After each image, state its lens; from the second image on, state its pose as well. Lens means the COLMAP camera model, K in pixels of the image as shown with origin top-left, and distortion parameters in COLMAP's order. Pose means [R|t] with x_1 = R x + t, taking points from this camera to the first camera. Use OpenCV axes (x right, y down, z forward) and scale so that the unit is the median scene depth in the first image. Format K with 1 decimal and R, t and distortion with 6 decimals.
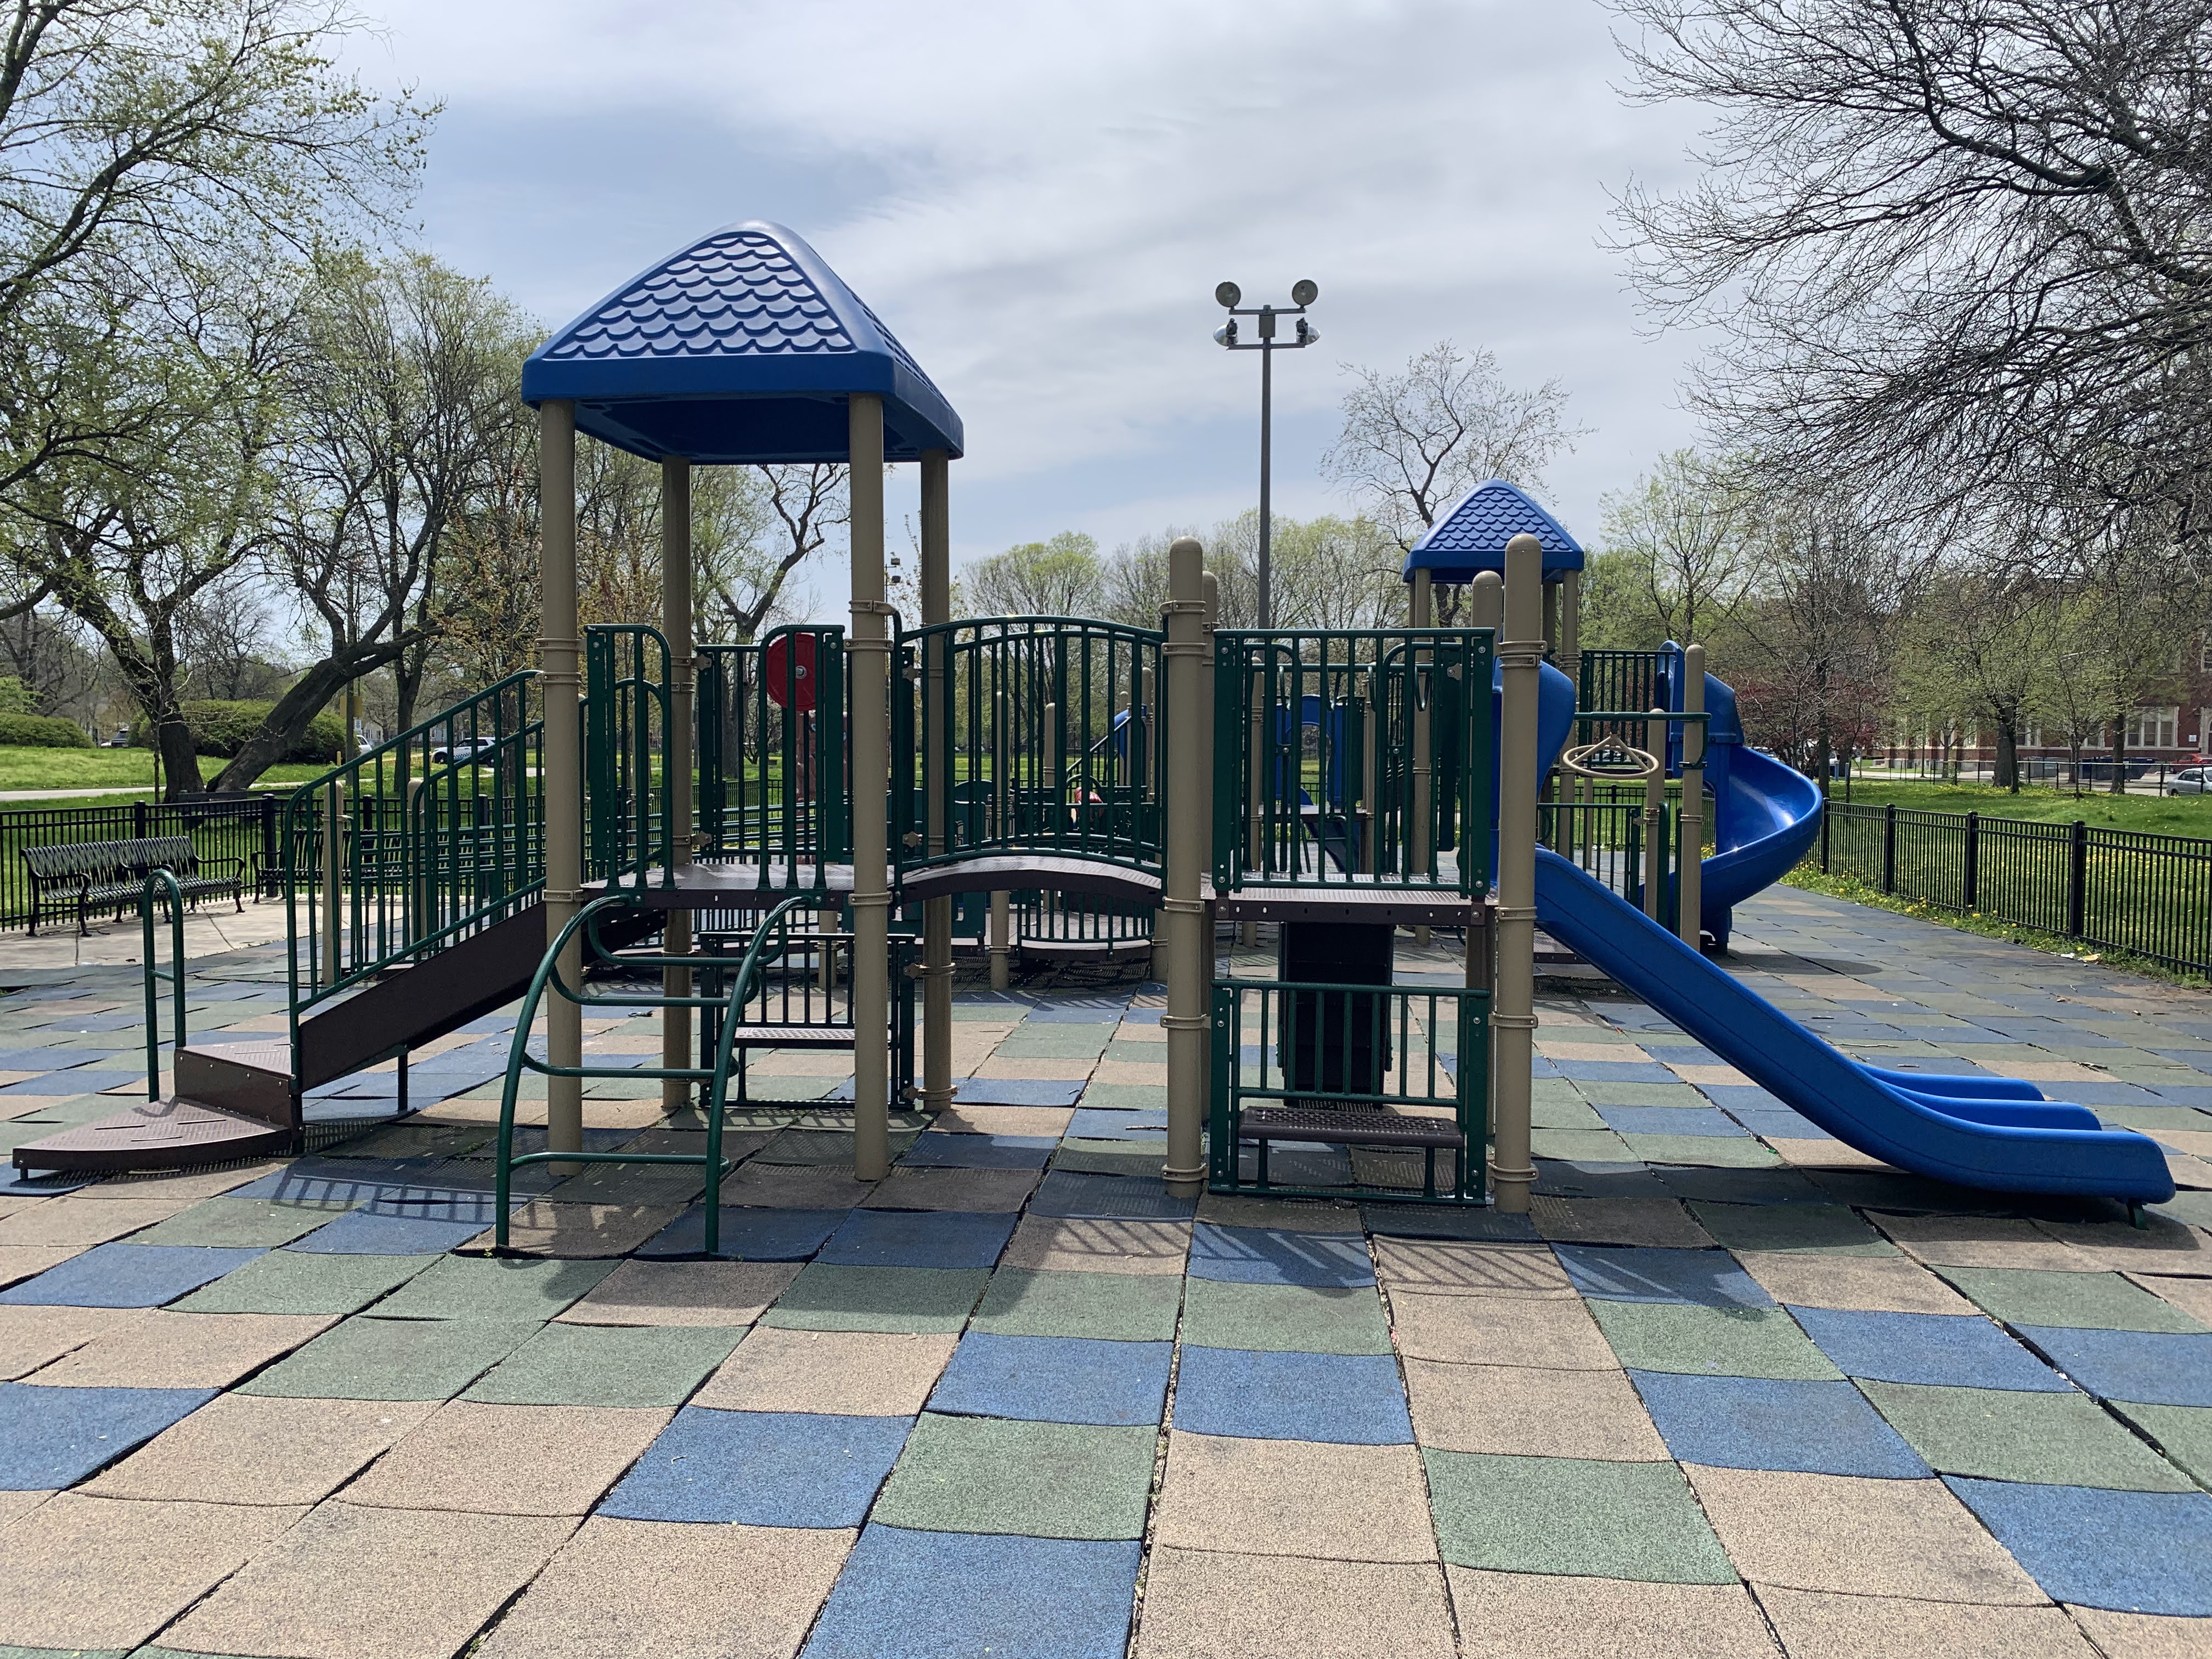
lens RADIAL K [[1652.0, 0, 1087.0], [0, 1652.0, 817.4], [0, 0, 1]] dist [0.024631, -0.023846]
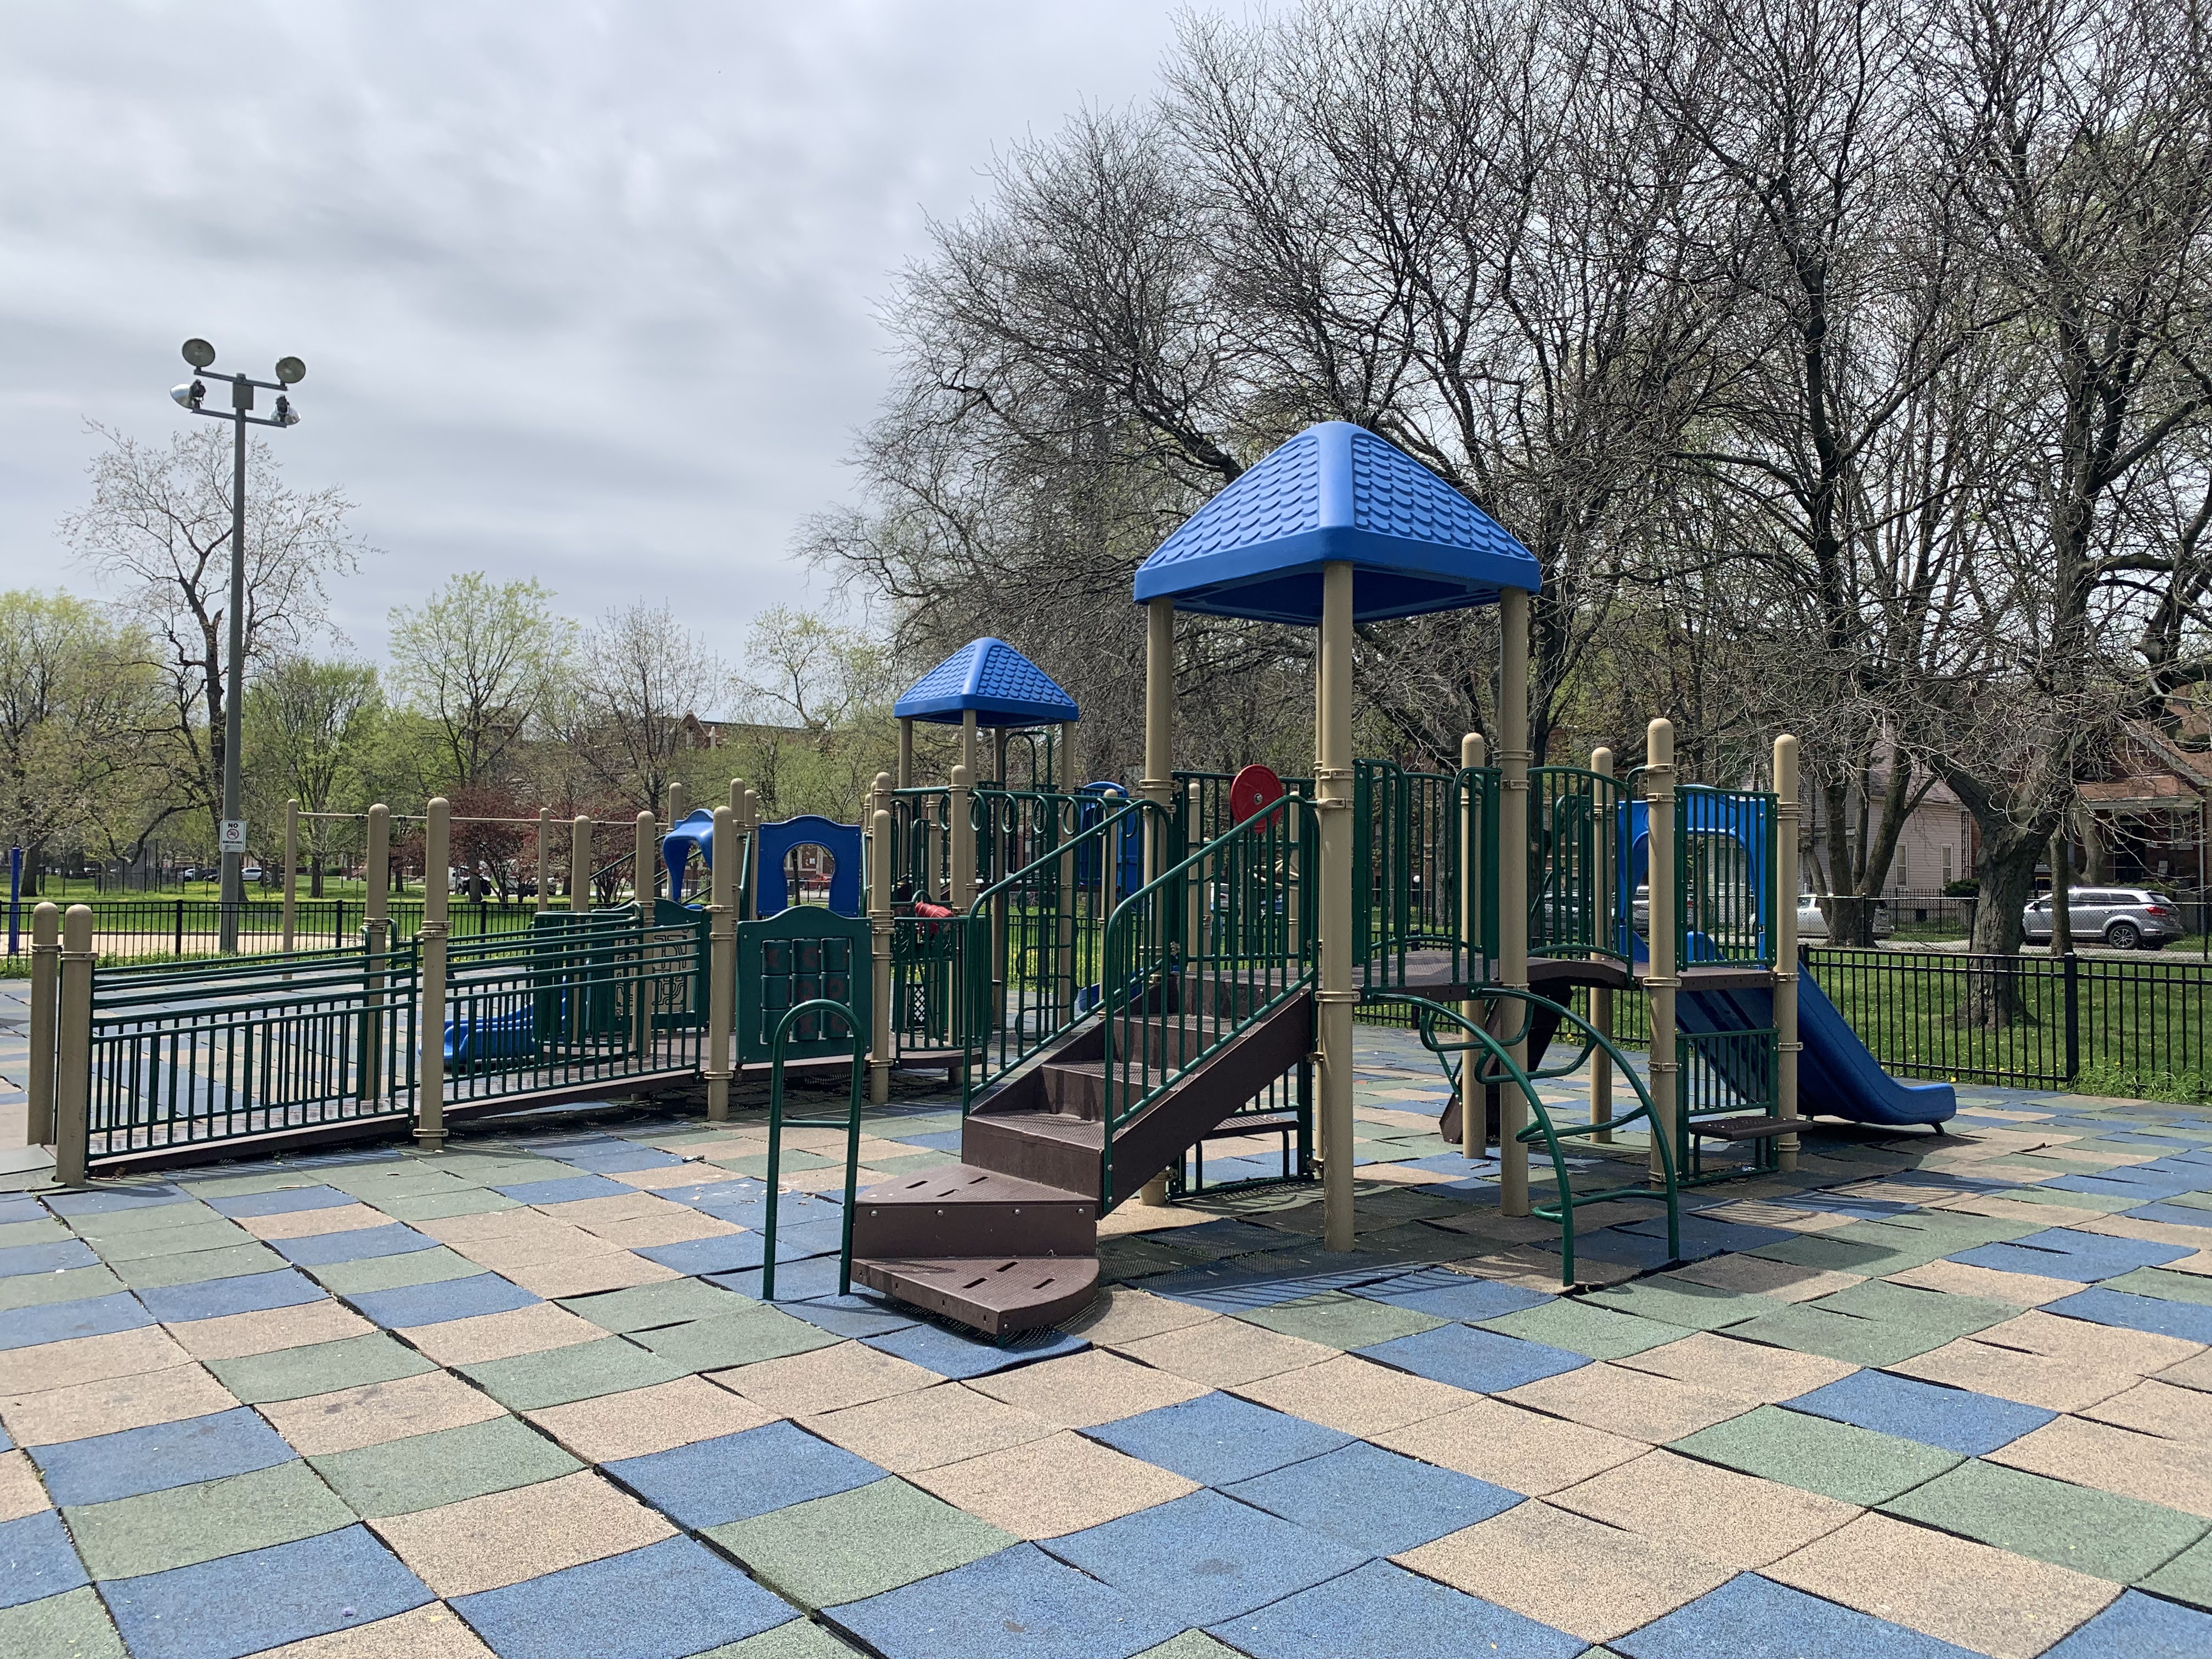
lens RADIAL K [[1652.0, 0, 1078.9], [0, 1652.0, 812.7], [0, 0, 1]] dist [0.024631, -0.023846]
pose [[0.705931, 0.035047, 0.707413, -0.204946], [0.018315, 0.997538, -0.067697, -0.000873], [-0.708044, 0.060746, 0.703551, 0.055034]]
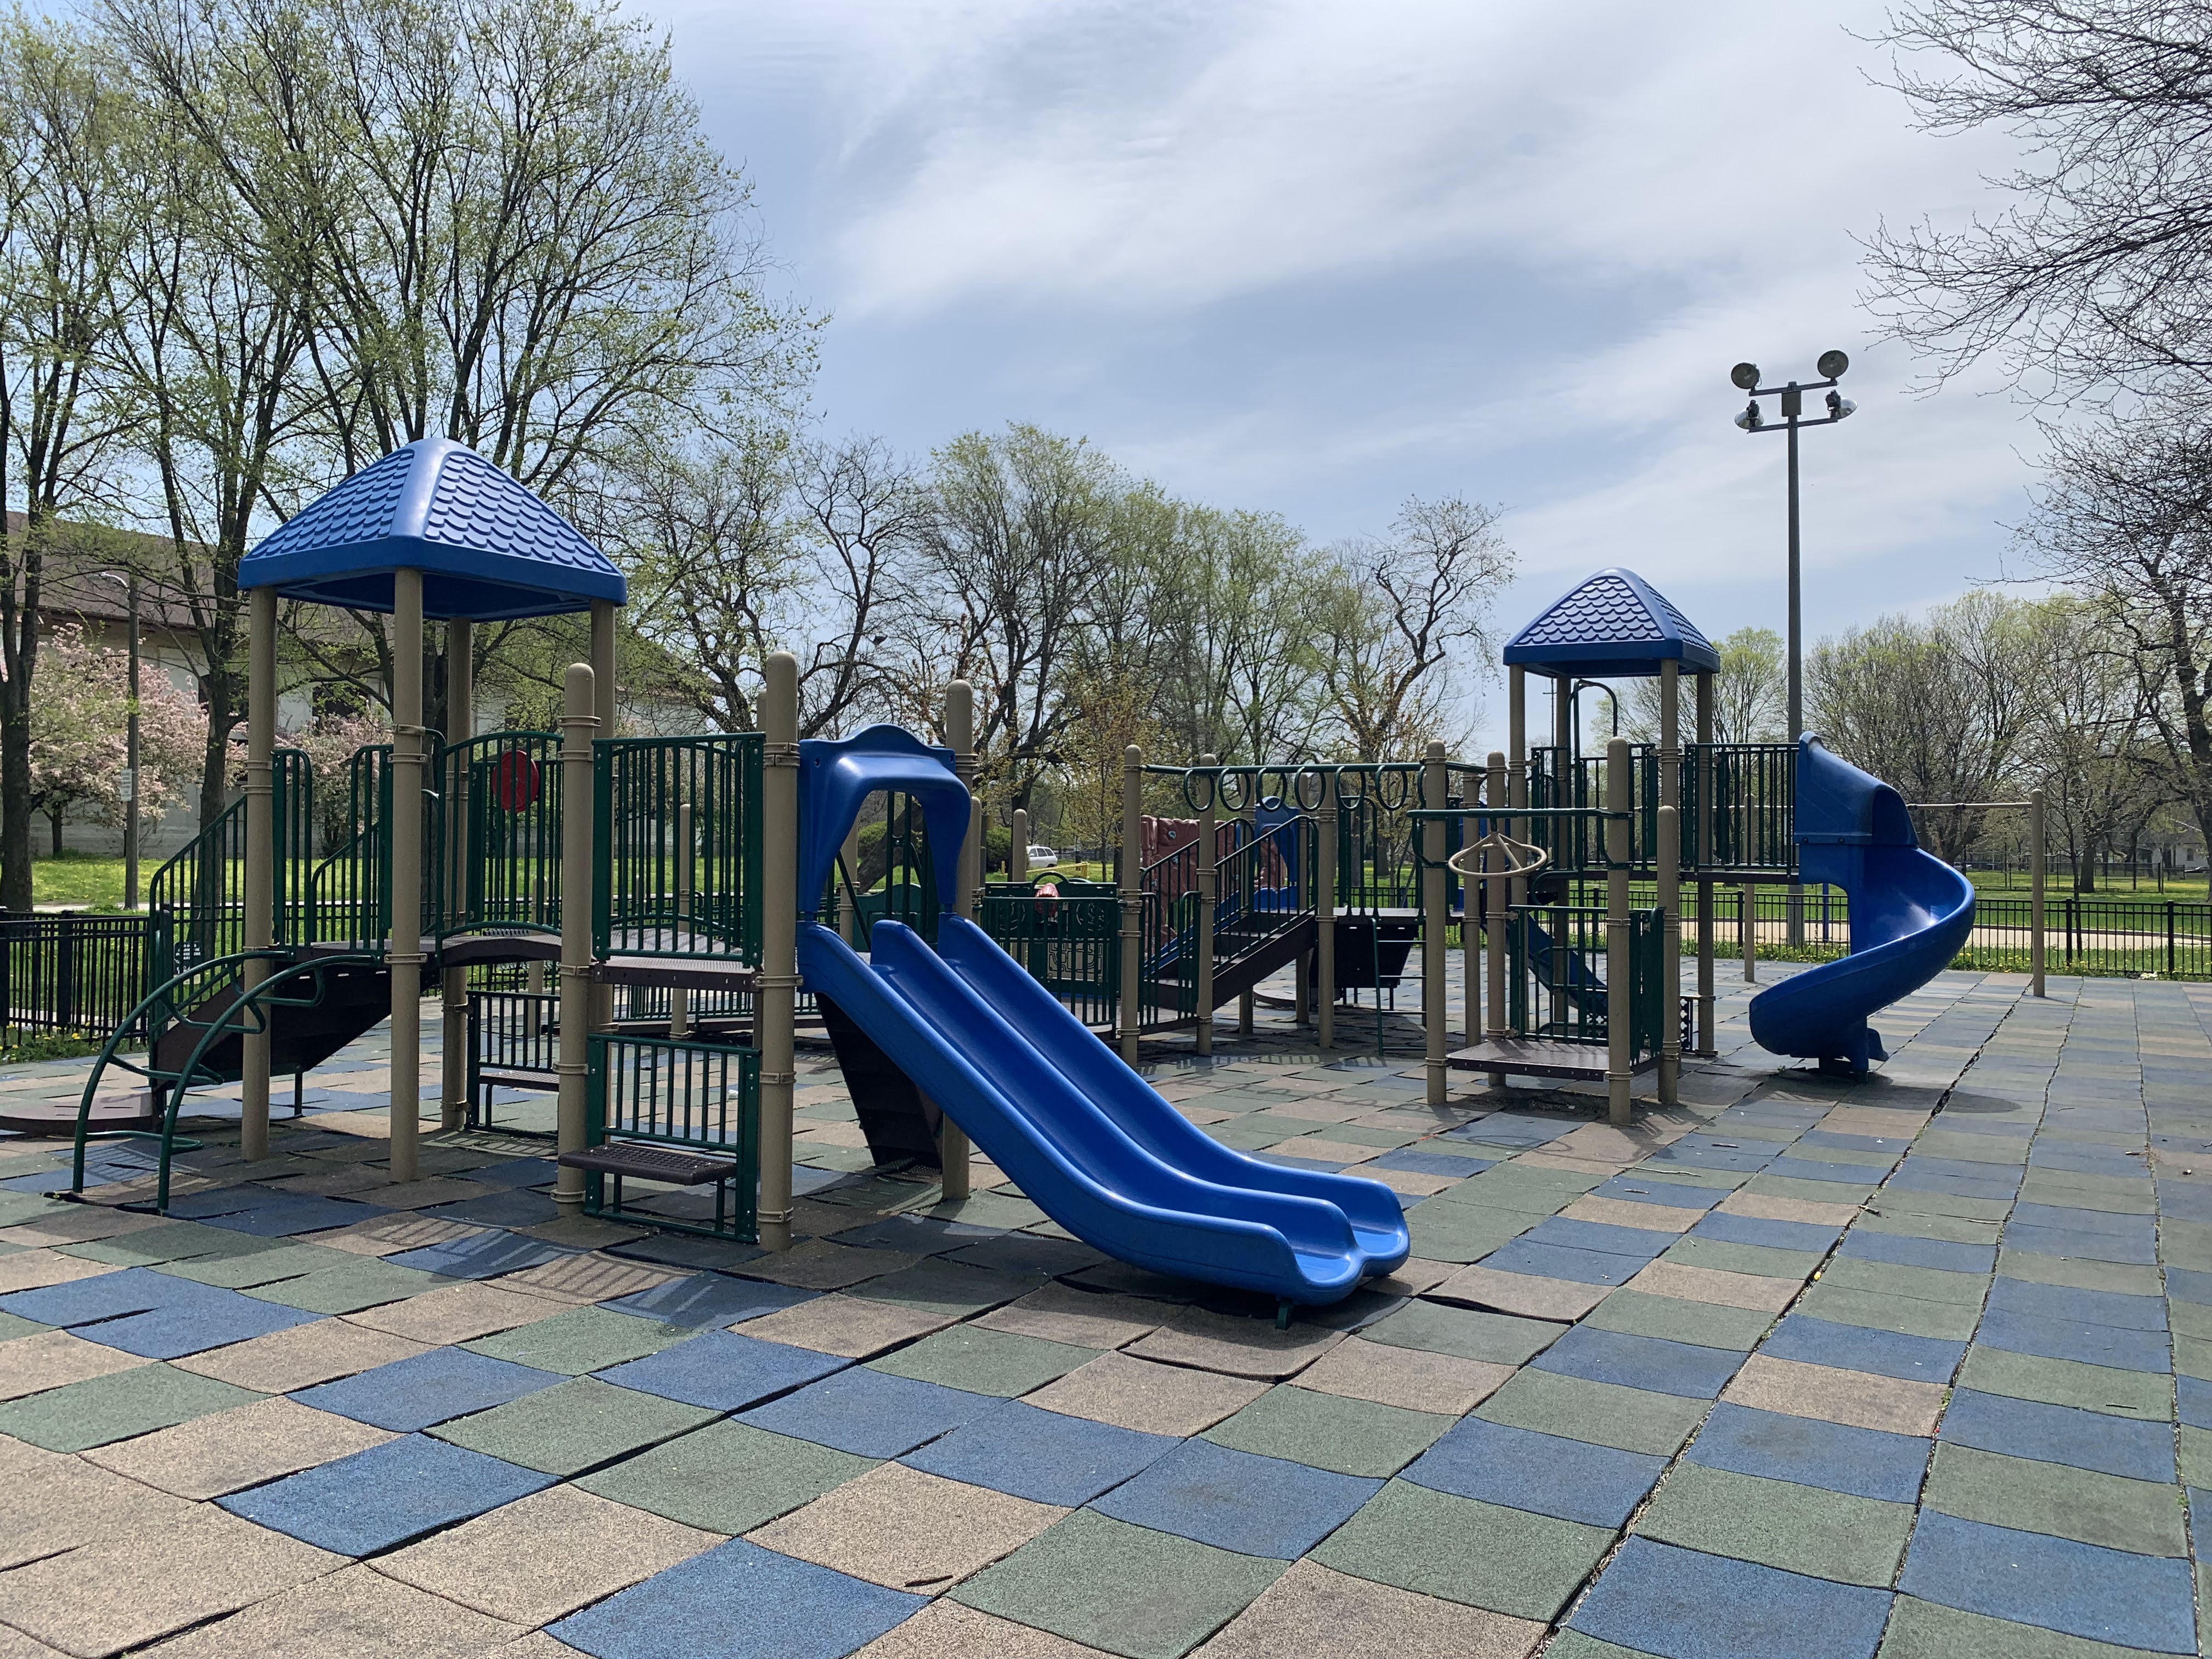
lens RADIAL K [[1652.0, 0, 1104.2], [0, 1652.0, 816.5], [0, 0, 1]] dist [0.024631, -0.023846]
pose [[0.908242, -0.010860, -0.418304, 0.147596], [-0.018051, 0.997716, -0.065096, 0.002244], [0.418055, 0.066673, 0.905972, 0.009607]]
